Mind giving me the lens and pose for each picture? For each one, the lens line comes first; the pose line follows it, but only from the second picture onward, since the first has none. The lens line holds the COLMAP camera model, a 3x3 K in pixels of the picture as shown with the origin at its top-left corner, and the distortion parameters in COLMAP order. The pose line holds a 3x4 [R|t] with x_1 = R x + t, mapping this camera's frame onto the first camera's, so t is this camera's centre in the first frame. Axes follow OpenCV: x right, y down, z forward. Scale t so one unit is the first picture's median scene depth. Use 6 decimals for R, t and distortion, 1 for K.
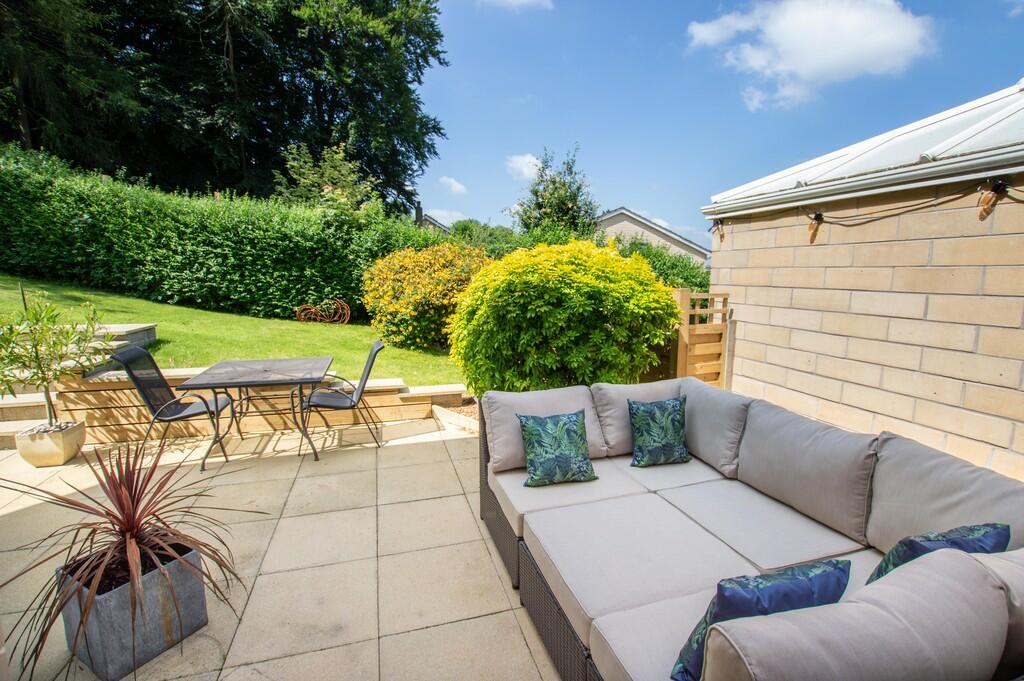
lens RADIAL K [[452.5, 0, 512.0], [0, 452.5, 340.5], [0, 0, 1]] dist [-0.018161, -0.000057]
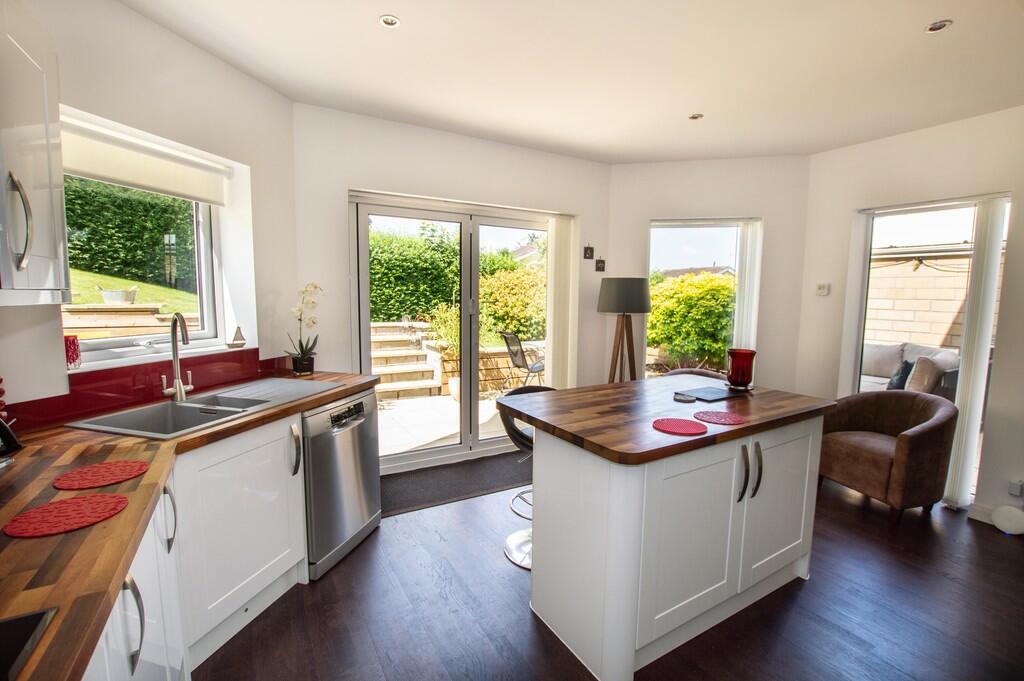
lens RADIAL K [[452.5, 0, 512.0], [0, 452.5, 340.5], [0, 0, 1]] dist [-0.018161, -0.000057]
pose [[0.972823, -0.016059, 0.230992, -0.516141], [0.025303, 0.998991, -0.037111, 0.050109], [-0.230163, 0.041947, 0.972248, -0.280439]]
